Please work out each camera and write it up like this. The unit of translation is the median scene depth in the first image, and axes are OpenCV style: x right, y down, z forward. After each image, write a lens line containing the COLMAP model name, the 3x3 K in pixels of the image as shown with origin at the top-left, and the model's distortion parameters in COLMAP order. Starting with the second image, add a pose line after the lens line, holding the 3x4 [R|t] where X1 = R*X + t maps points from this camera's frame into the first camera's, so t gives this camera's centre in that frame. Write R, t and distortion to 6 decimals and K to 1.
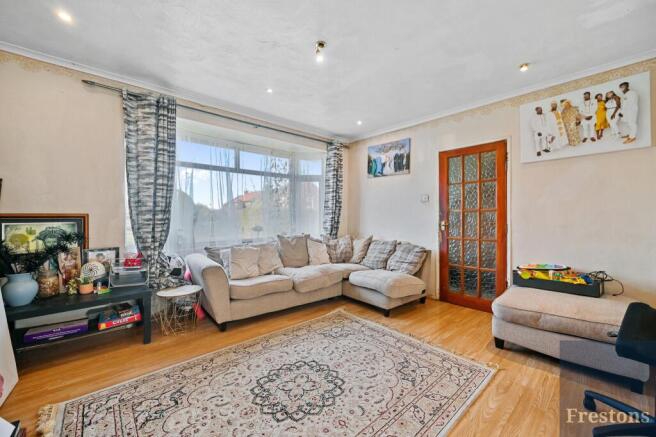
lens RADIAL K [[262.1, 0, 325.1], [0, 262.1, 214.4], [0, 0, 1]] dist [0.000354, -0.000185]
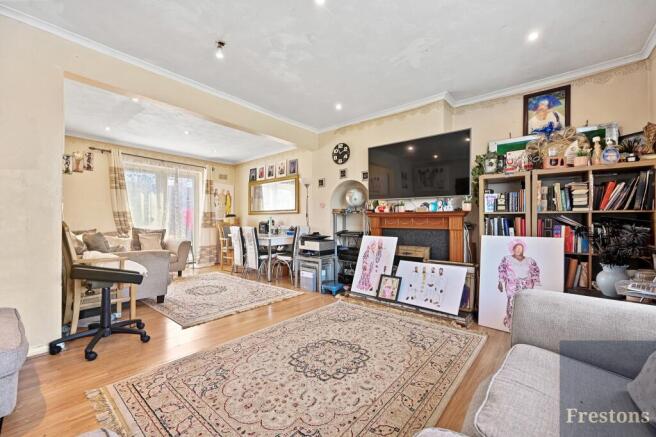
lens RADIAL K [[262.1, 0, 326.3], [0, 262.1, 220.9], [0, 0, 1]] dist [0.000354, -0.000185]
pose [[-0.988494, -0.003203, -0.151229, 0.063031], [-0.003087, 0.999995, -0.001001, 0.051110], [0.151231, -0.000523, -0.988498, 1.509137]]
